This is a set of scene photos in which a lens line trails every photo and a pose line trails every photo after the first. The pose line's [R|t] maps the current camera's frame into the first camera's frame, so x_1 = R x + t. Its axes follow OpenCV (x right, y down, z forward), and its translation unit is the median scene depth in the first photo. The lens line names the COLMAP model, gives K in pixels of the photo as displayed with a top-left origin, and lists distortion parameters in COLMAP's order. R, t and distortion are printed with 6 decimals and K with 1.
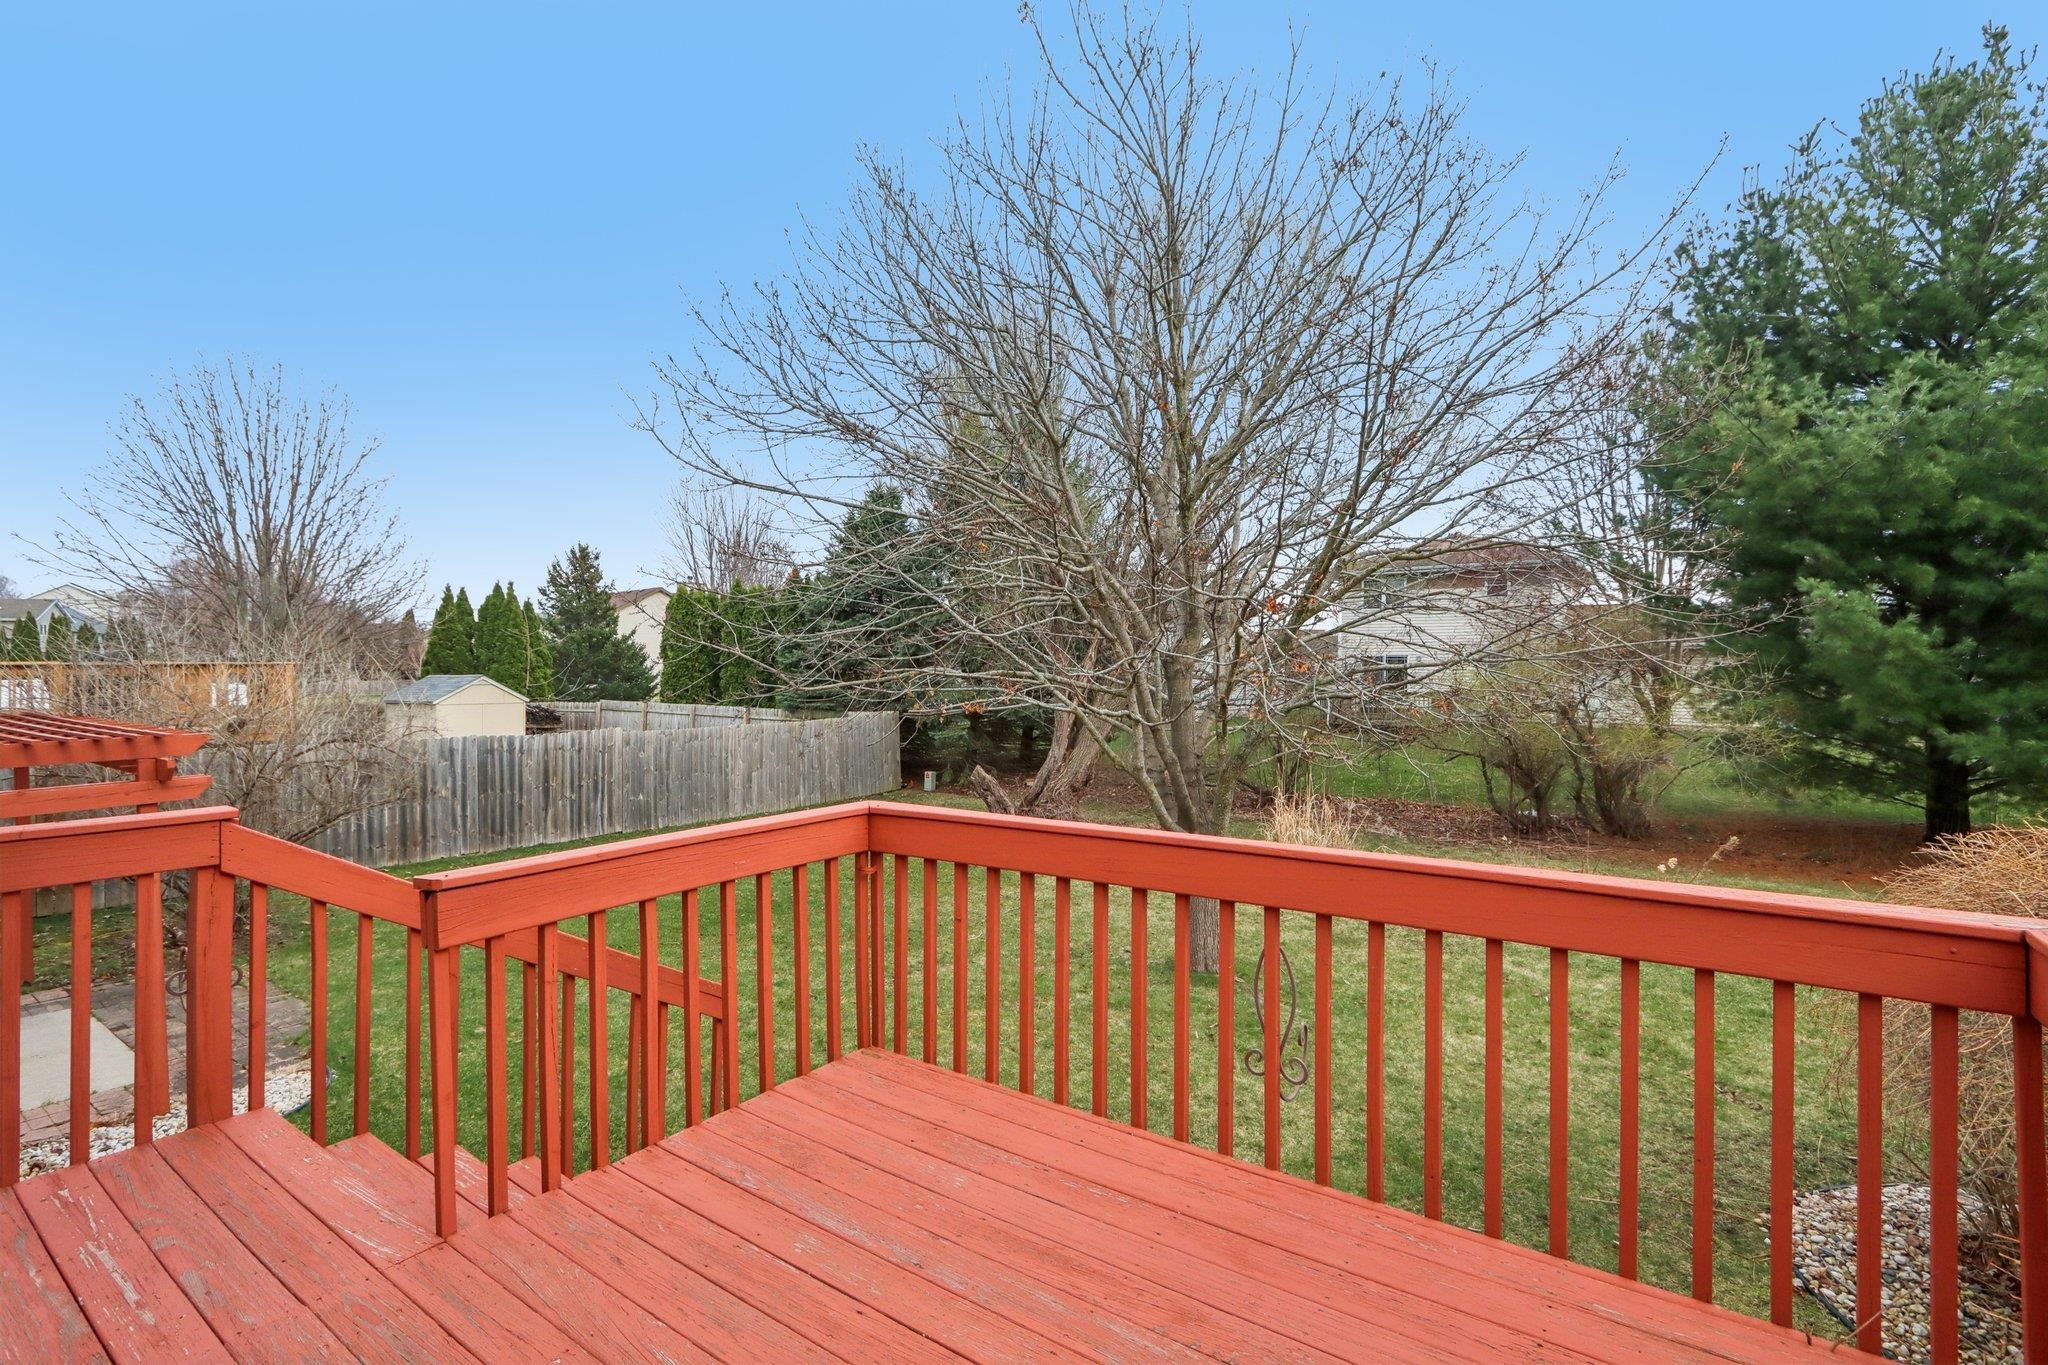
lens RADIAL K [[942.8, 0, 1015.7], [0, 942.8, 673.0], [0, 0, 1]] dist [-0.001872, -0.004548]
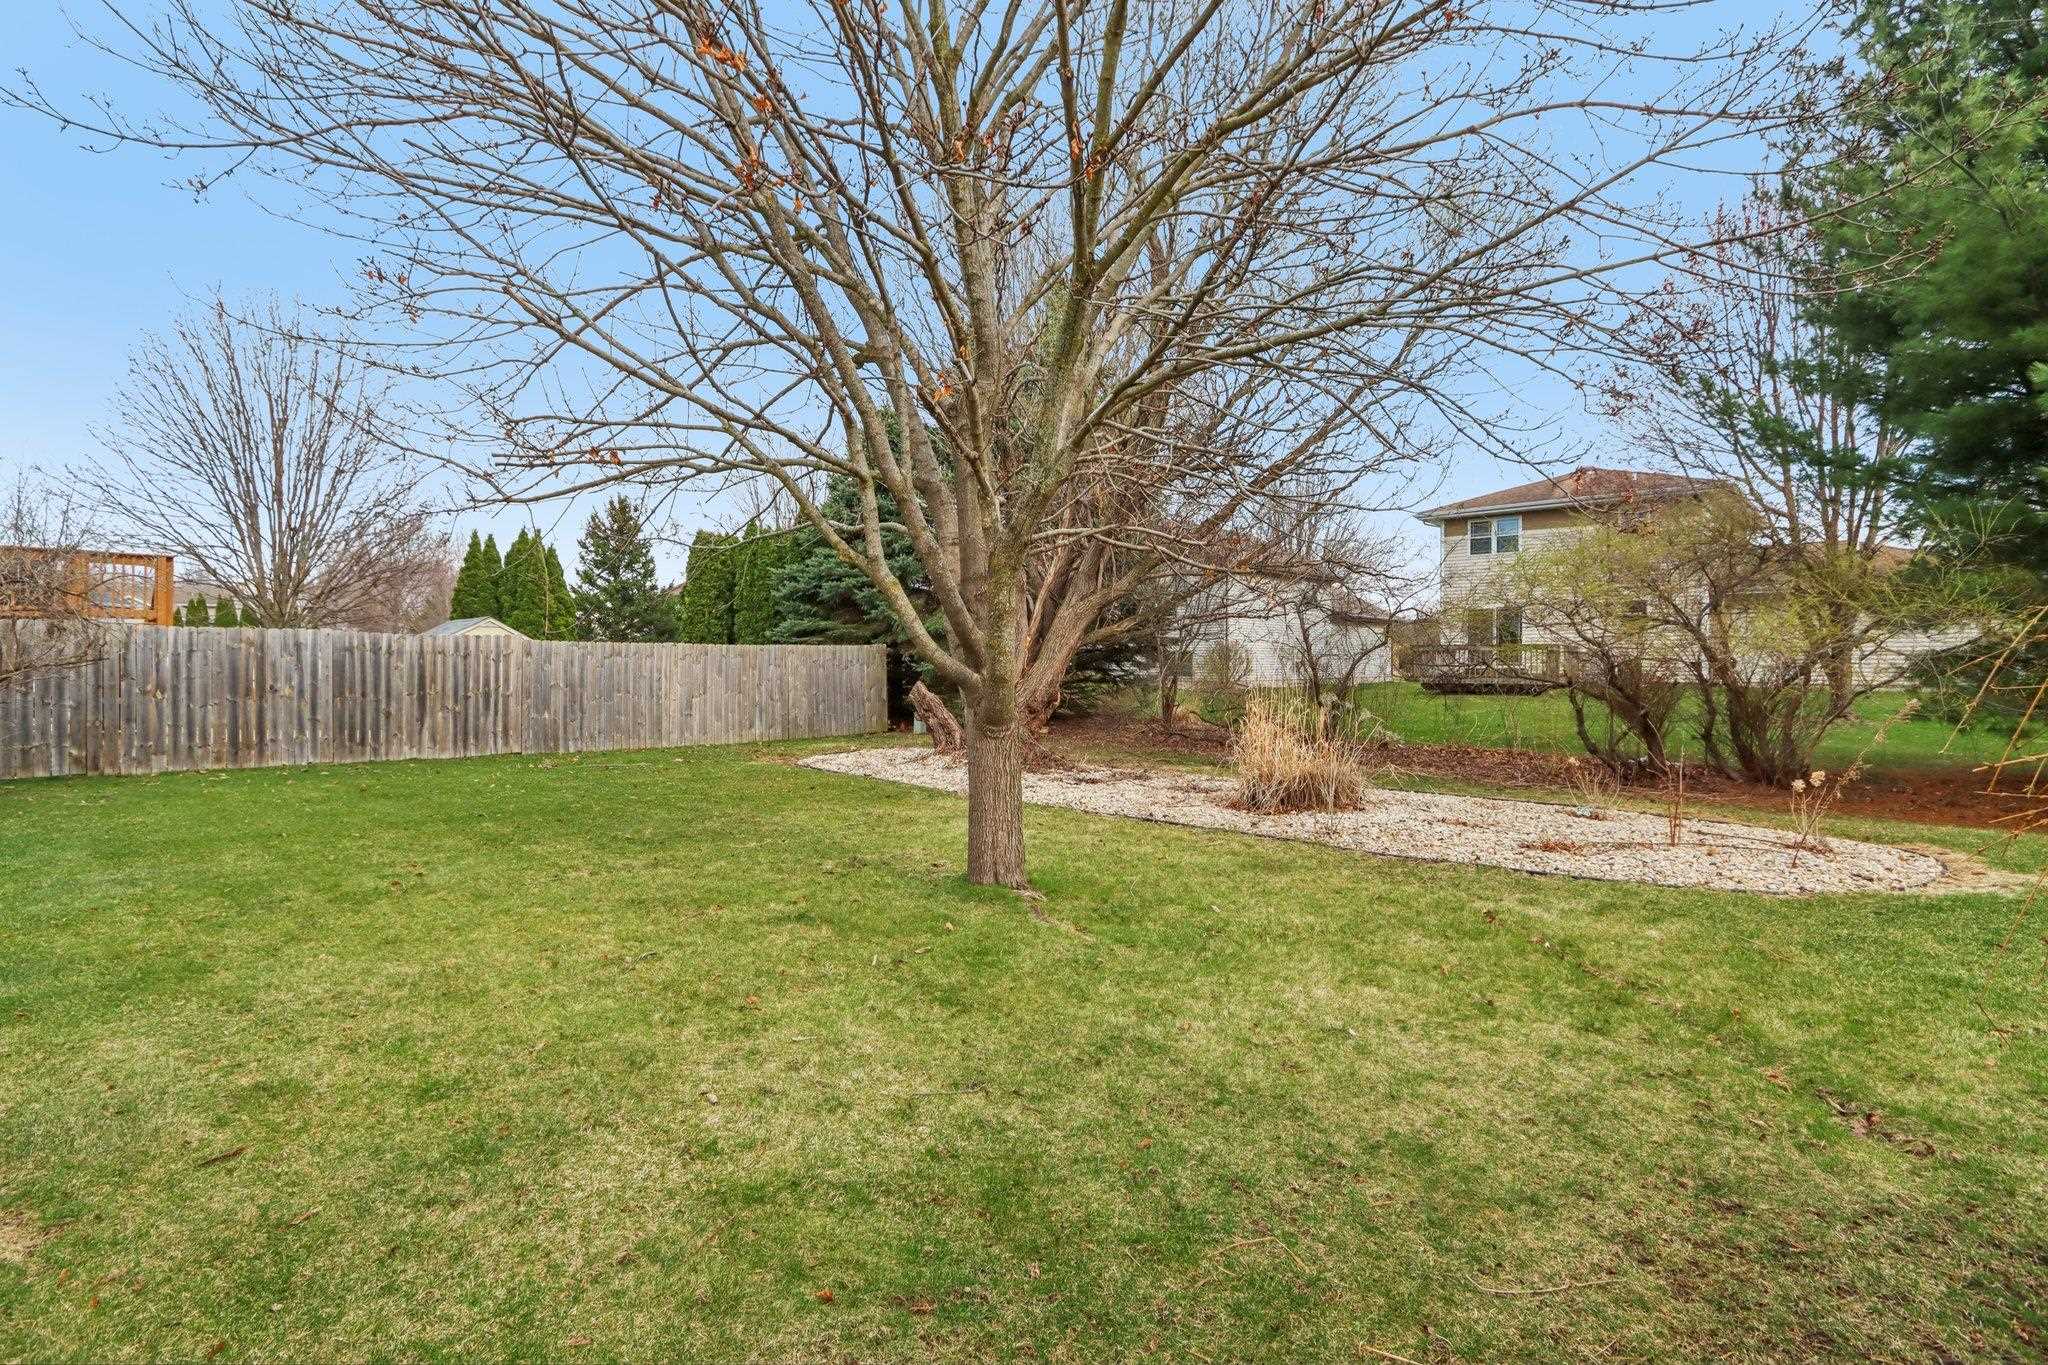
lens RADIAL K [[942.8, 0, 1015.7], [0, 942.8, 673.0], [0, 0, 1]] dist [-0.001872, -0.004548]
pose [[0.990939, 0.005157, -0.134210, 0.170263], [-0.004843, 0.999985, 0.002667, 0.095561], [0.134222, -0.001992, 0.990949, 0.202090]]
